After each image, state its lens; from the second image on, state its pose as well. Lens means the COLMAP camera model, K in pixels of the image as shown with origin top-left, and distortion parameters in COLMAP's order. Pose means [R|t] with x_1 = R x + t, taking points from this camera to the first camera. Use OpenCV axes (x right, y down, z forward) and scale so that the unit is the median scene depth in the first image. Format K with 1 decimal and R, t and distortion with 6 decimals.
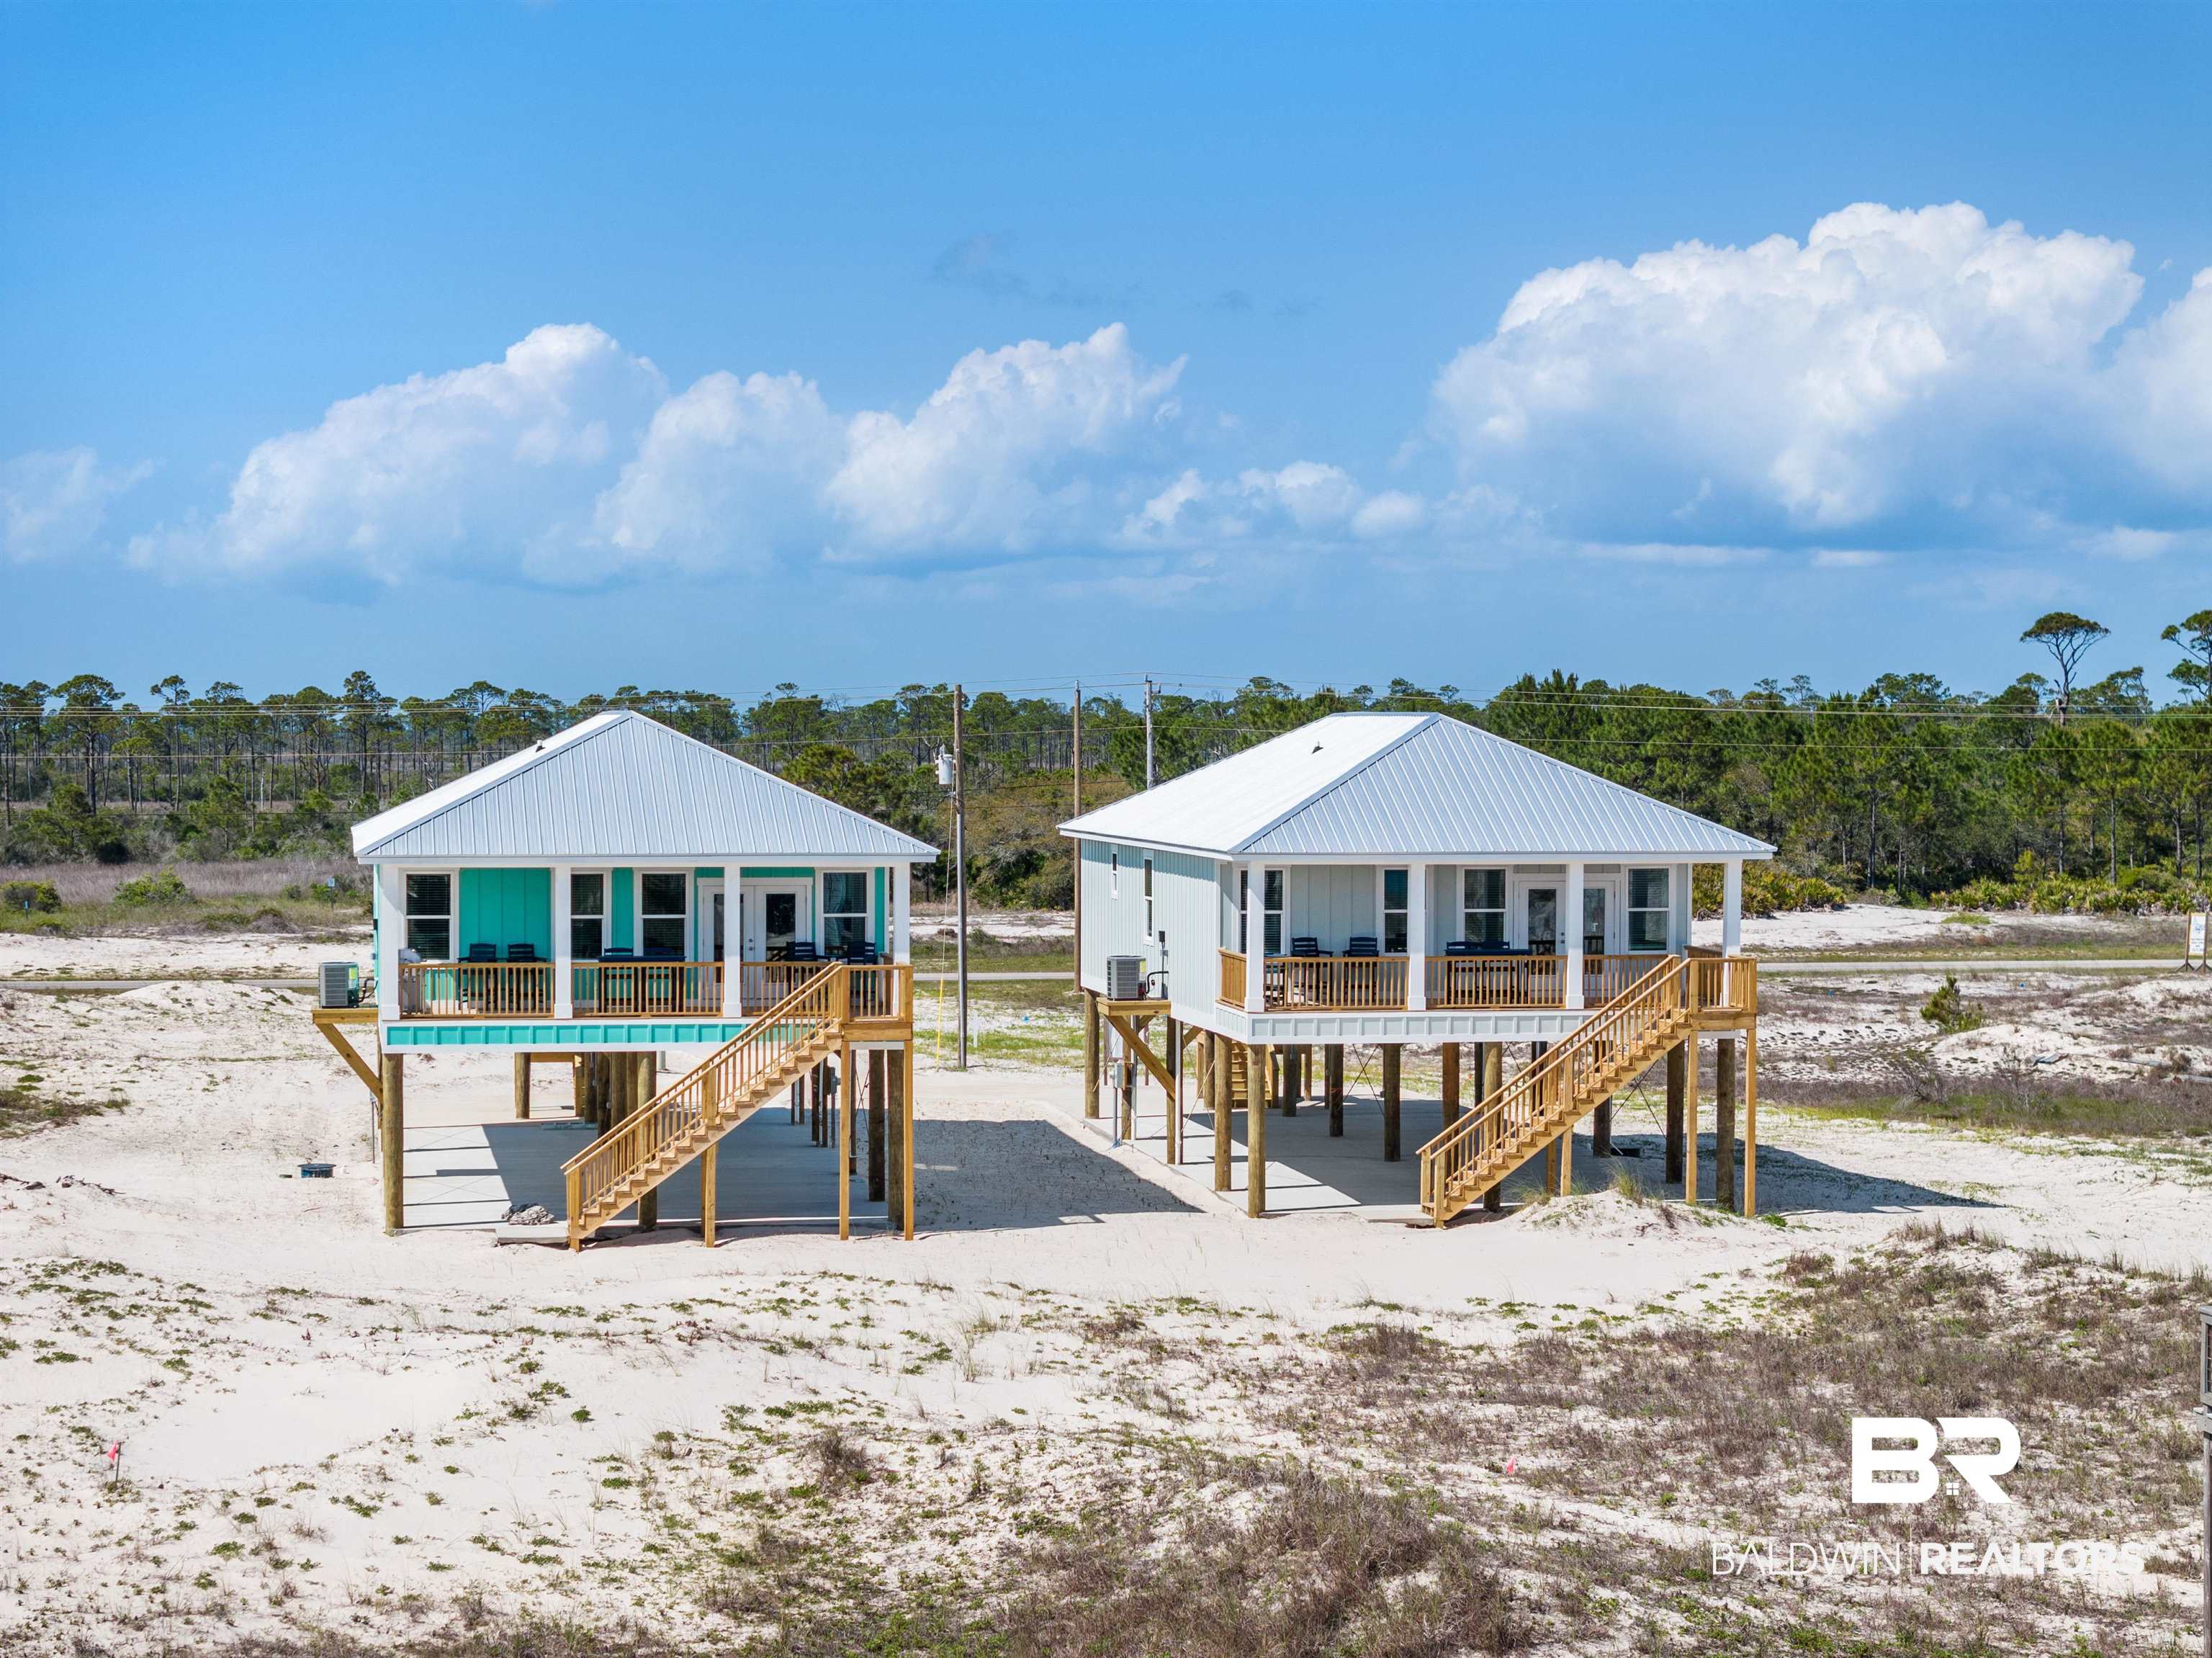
lens RADIAL K [[4404.8, 0, 1106.0], [0, 4404.8, 829.0], [0, 0, 1]] dist [-0.111104, 0.564419]
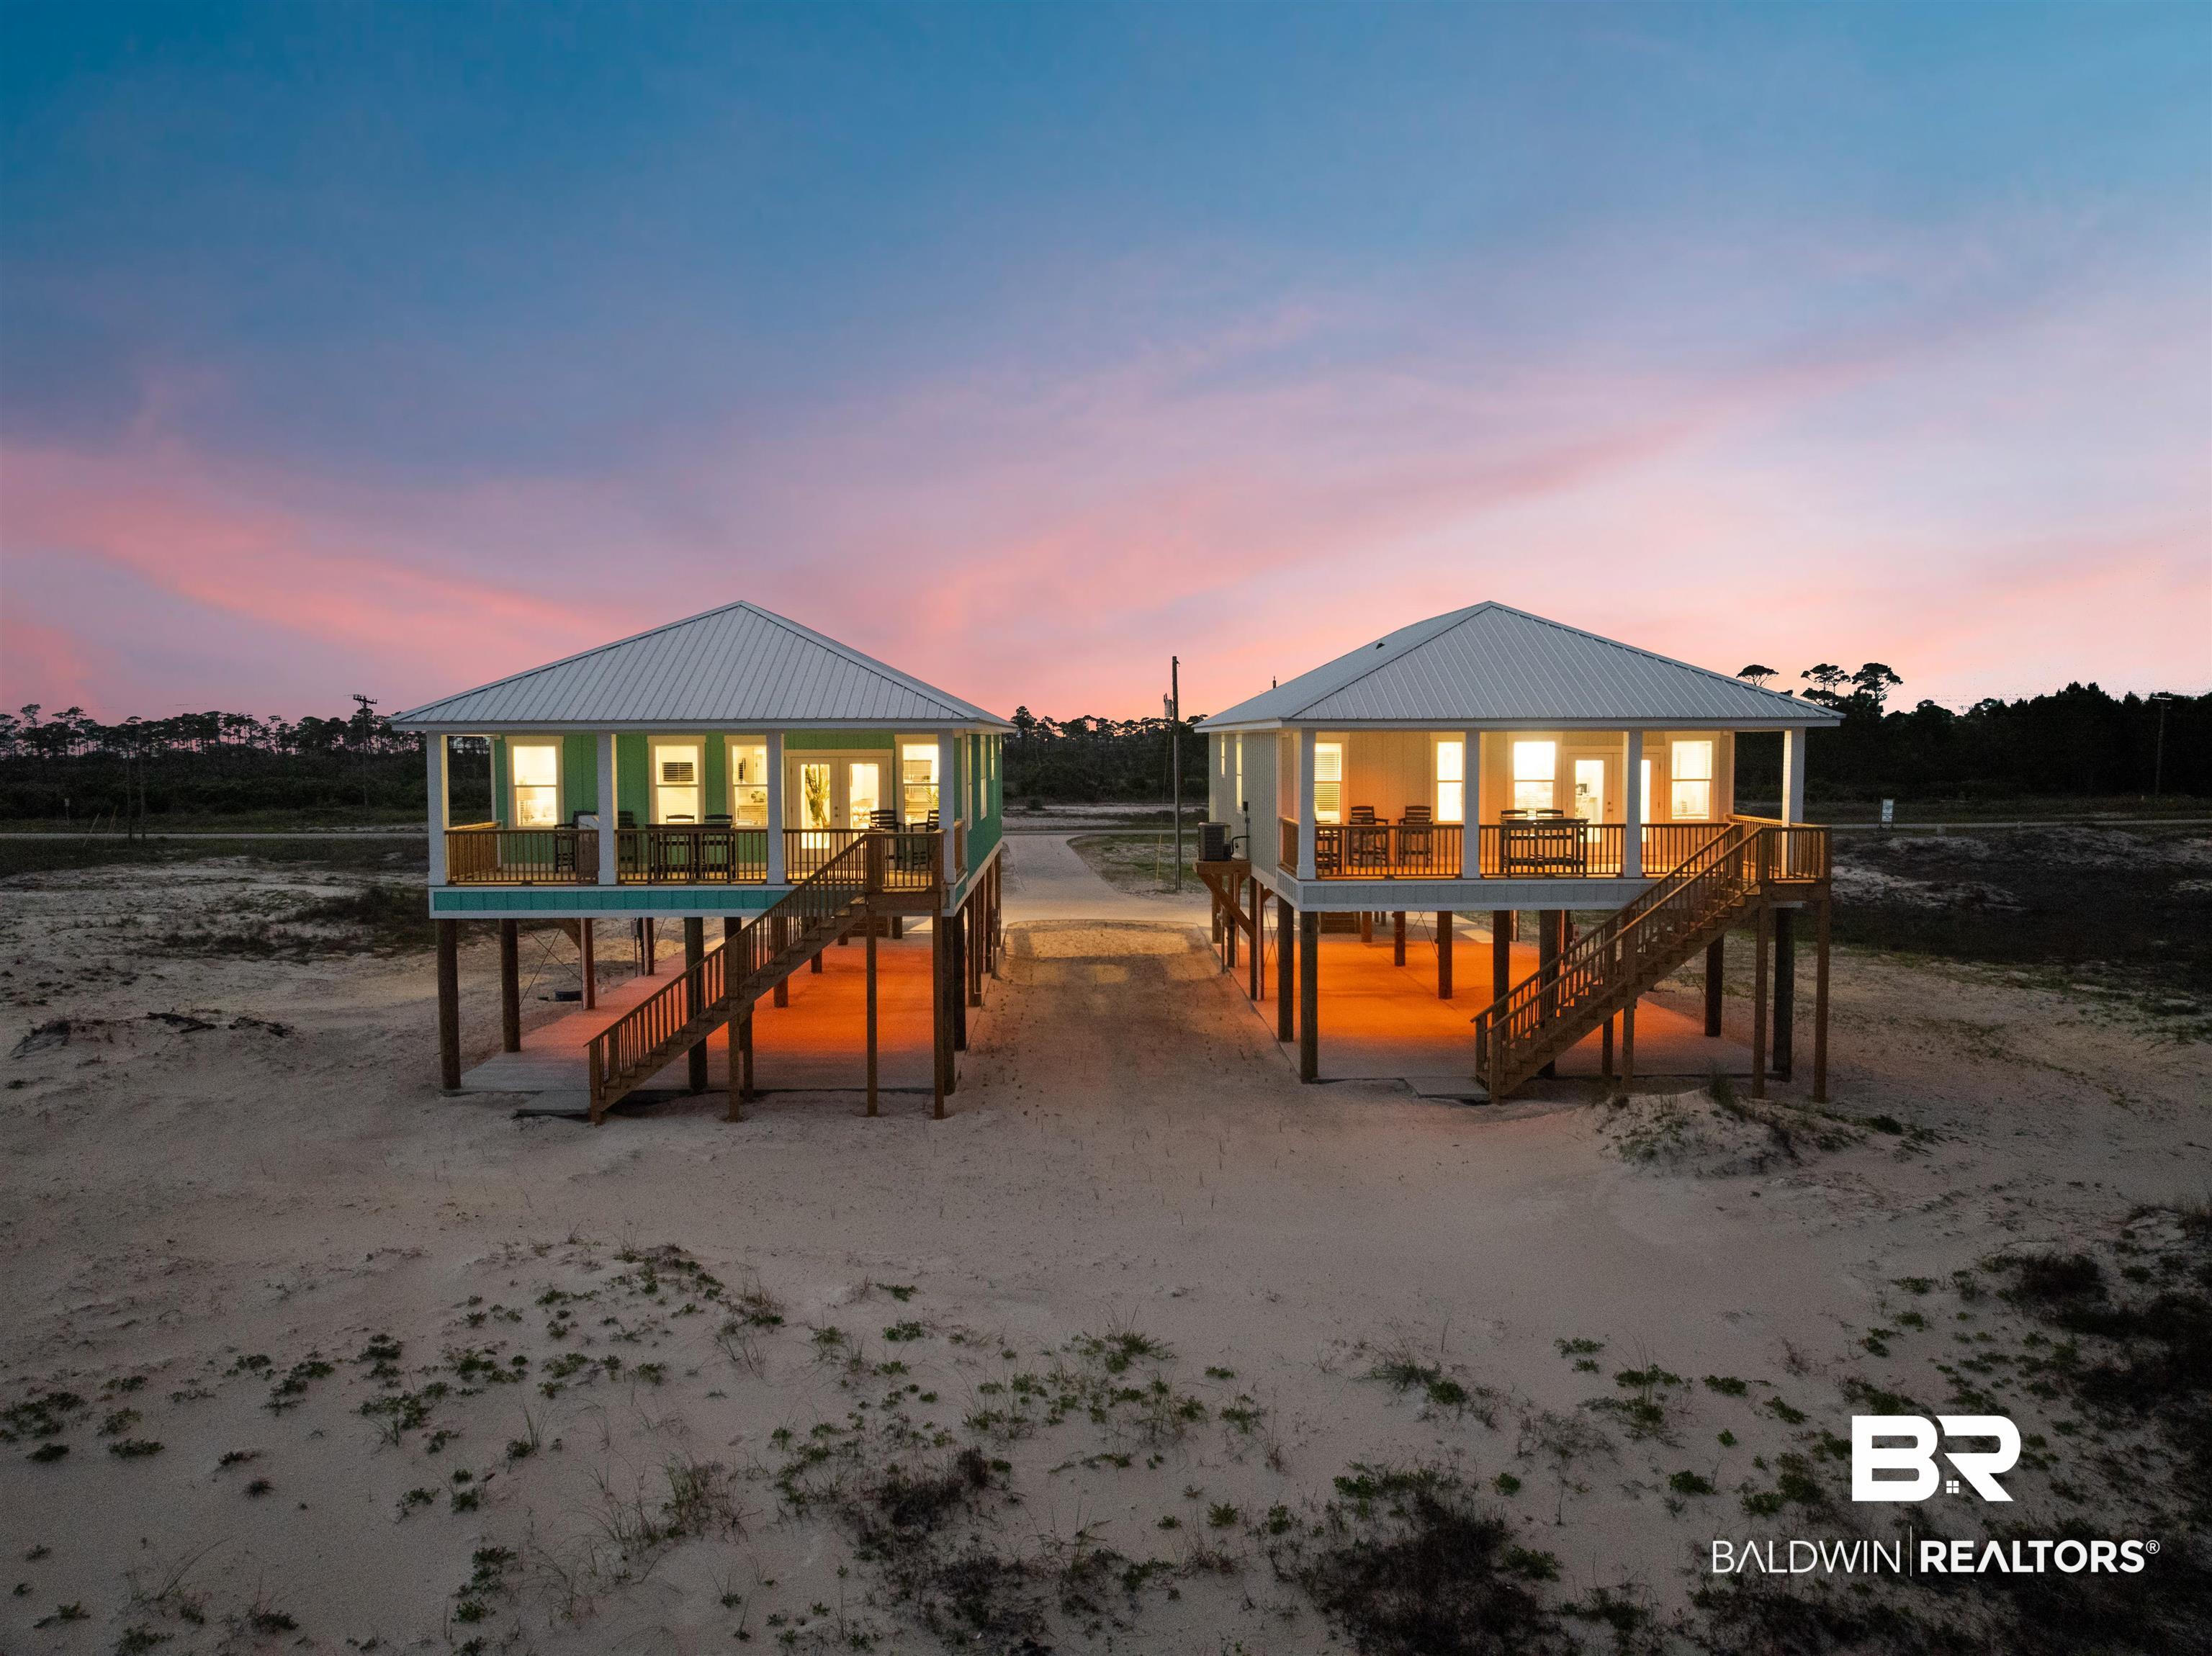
lens RADIAL K [[1547.6, 0, 1113.2], [0, 1547.6, 823.0], [0, 0, 1]] dist [-0.044457, 0.008600]
pose [[0.989415, 0.002282, -0.145097, 0.039691], [0.002171, 0.999532, 0.030530, 0.017235], [0.145099, -0.030522, 0.988946, 0.621989]]
